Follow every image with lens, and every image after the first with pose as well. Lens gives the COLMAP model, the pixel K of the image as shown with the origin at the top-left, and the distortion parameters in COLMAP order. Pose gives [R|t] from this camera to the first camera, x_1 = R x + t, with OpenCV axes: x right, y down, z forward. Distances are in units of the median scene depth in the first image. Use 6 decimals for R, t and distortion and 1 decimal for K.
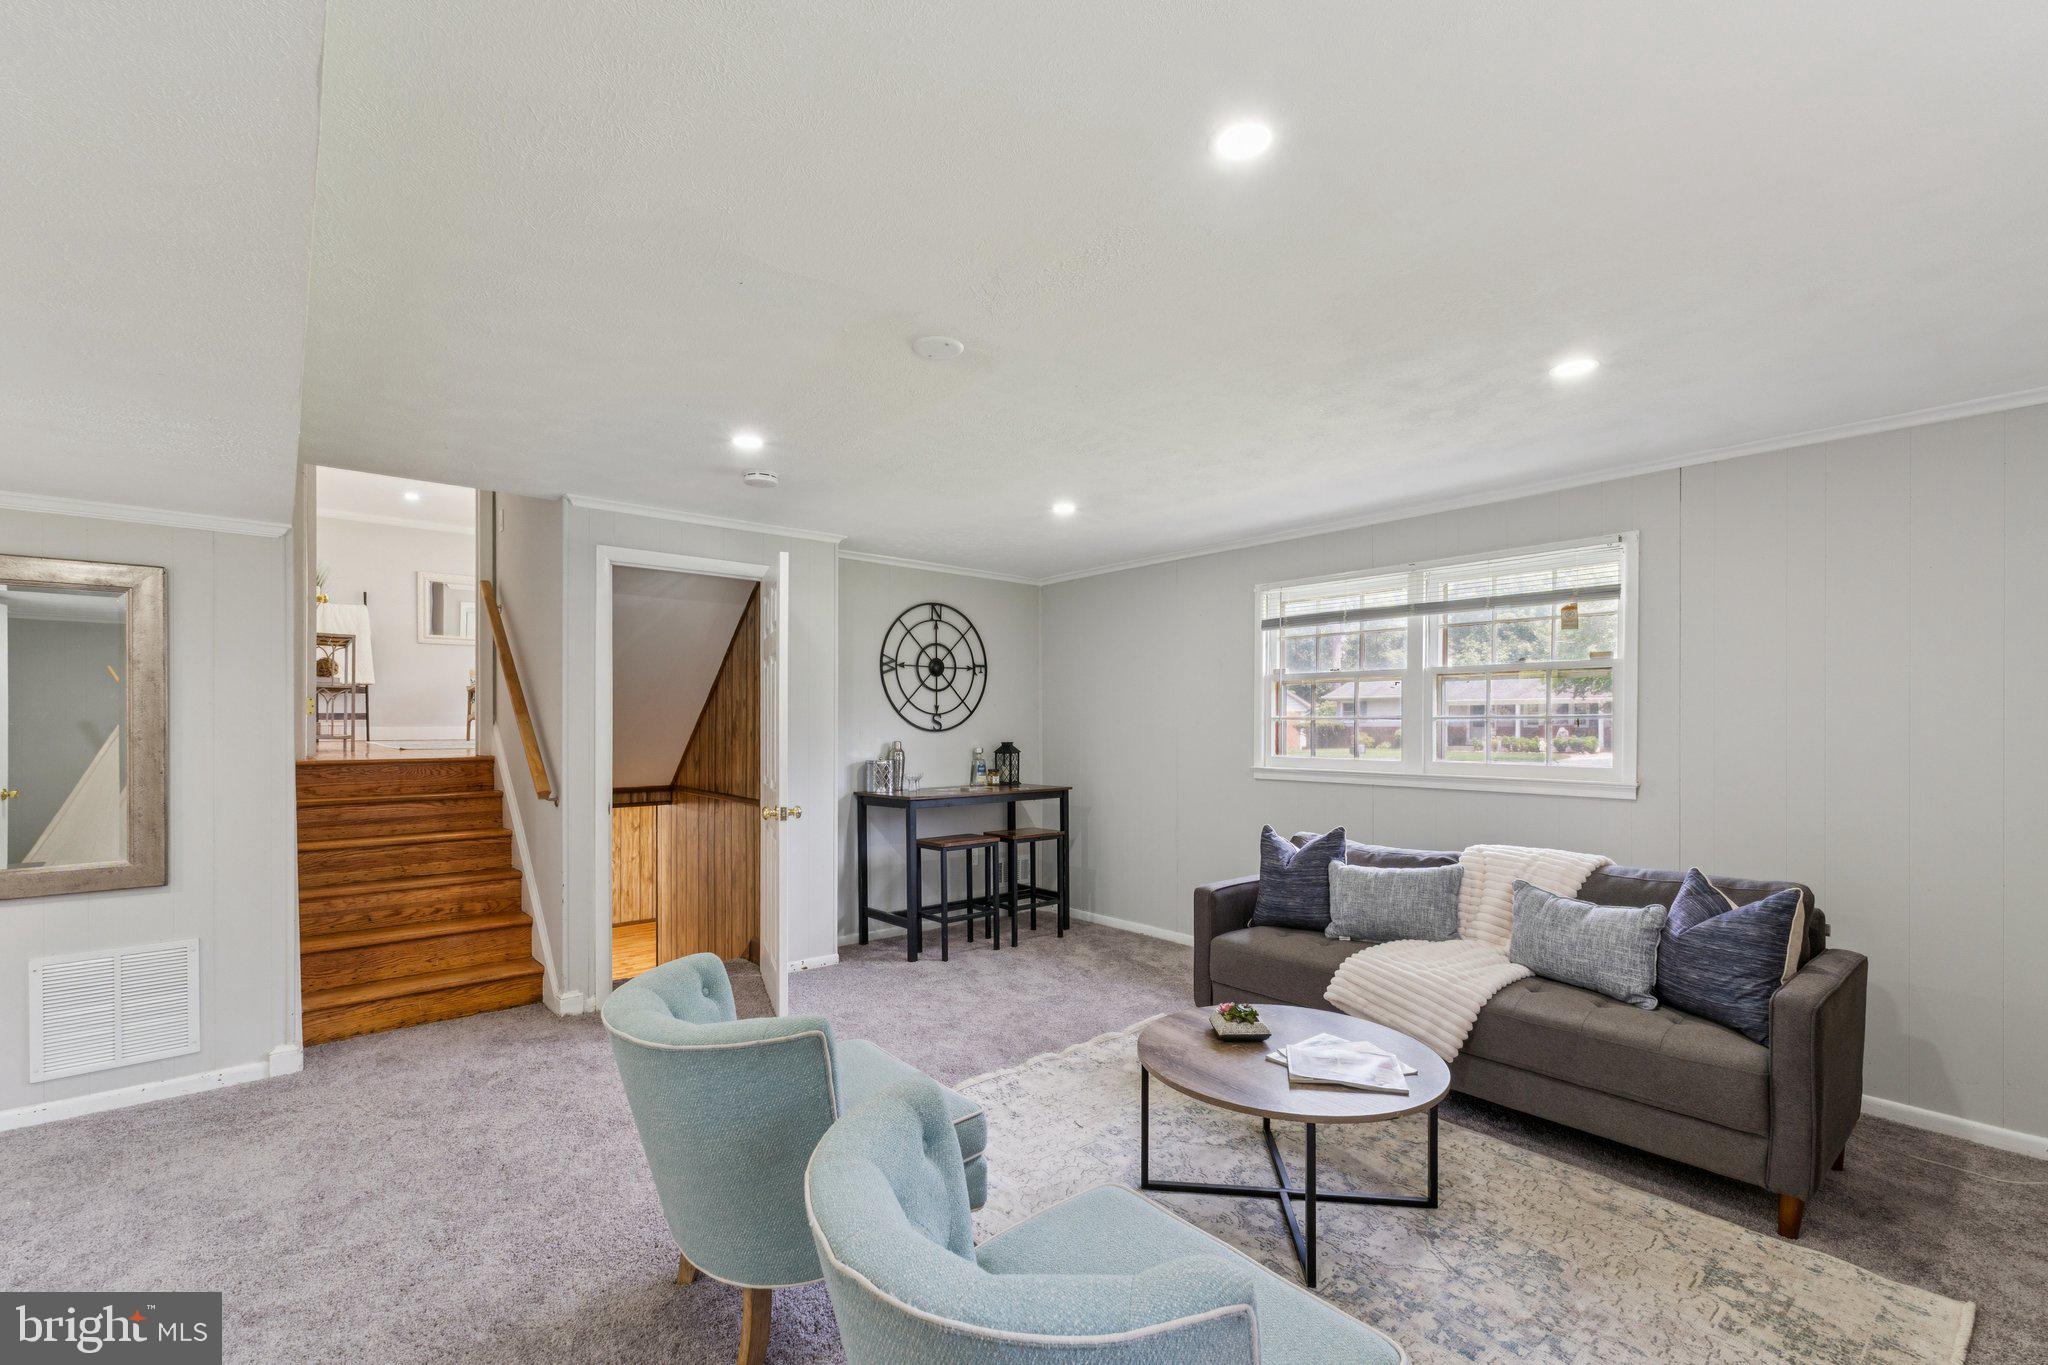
lens RADIAL K [[869.5, 0, 1050.5], [0, 869.5, 726.8], [0, 0, 1]] dist [0.008355, -0.001443]
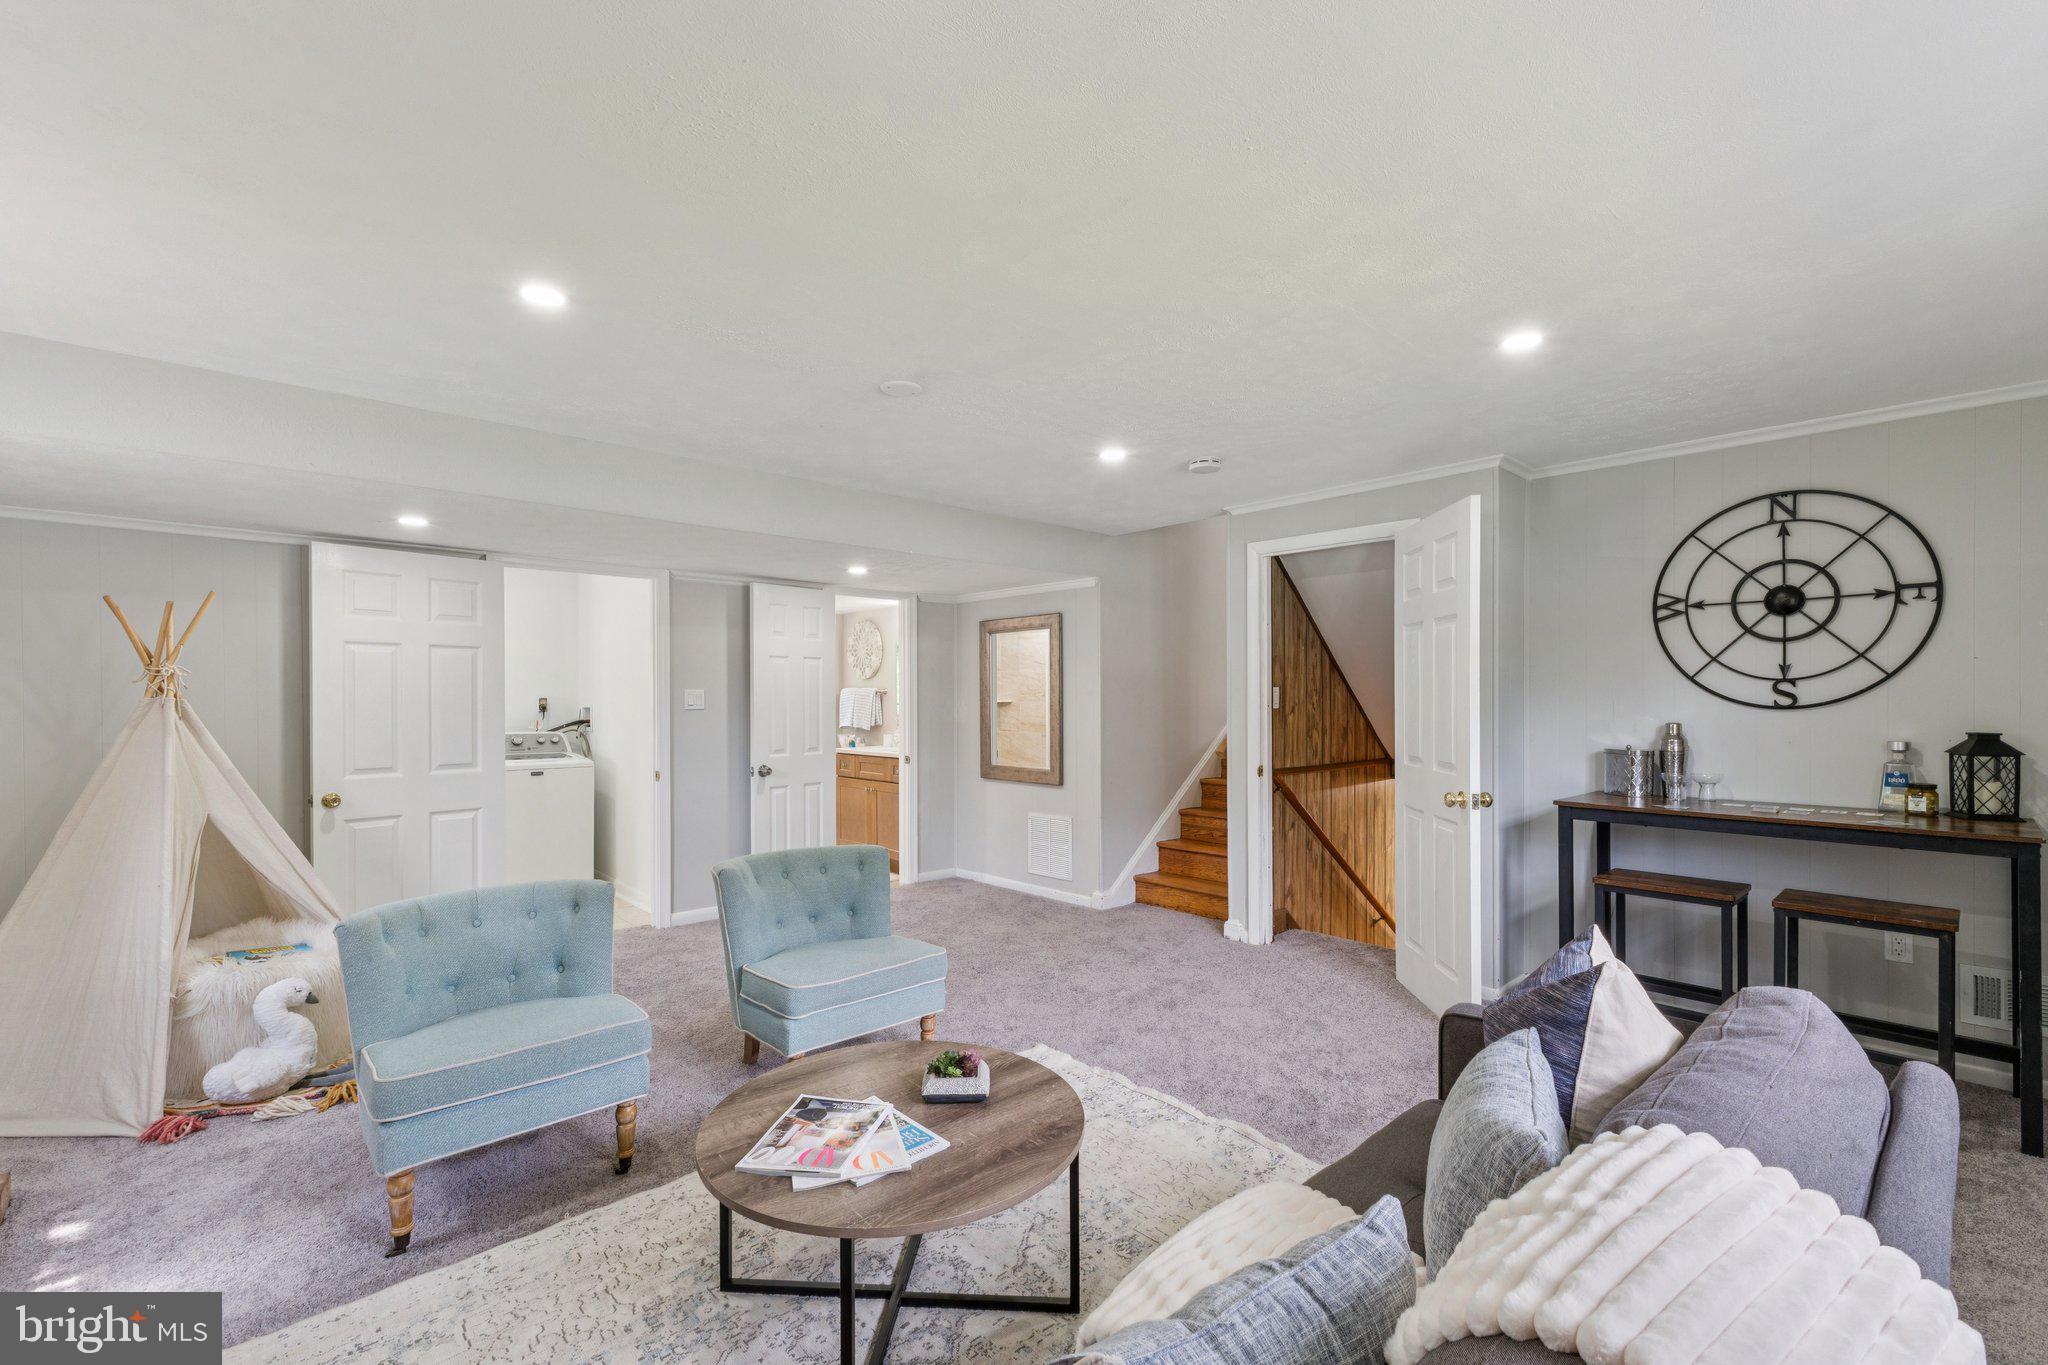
lens RADIAL K [[869.5, 0, 1010.5], [0, 869.5, 693.8], [0, 0, 1]] dist [0.008355, -0.001443]
pose [[0.020556, -0.005530, -0.999773, 0.453943], [-0.000962, 0.999984, -0.005551, -0.001272], [0.999788, 0.001076, 0.020551, 0.465315]]
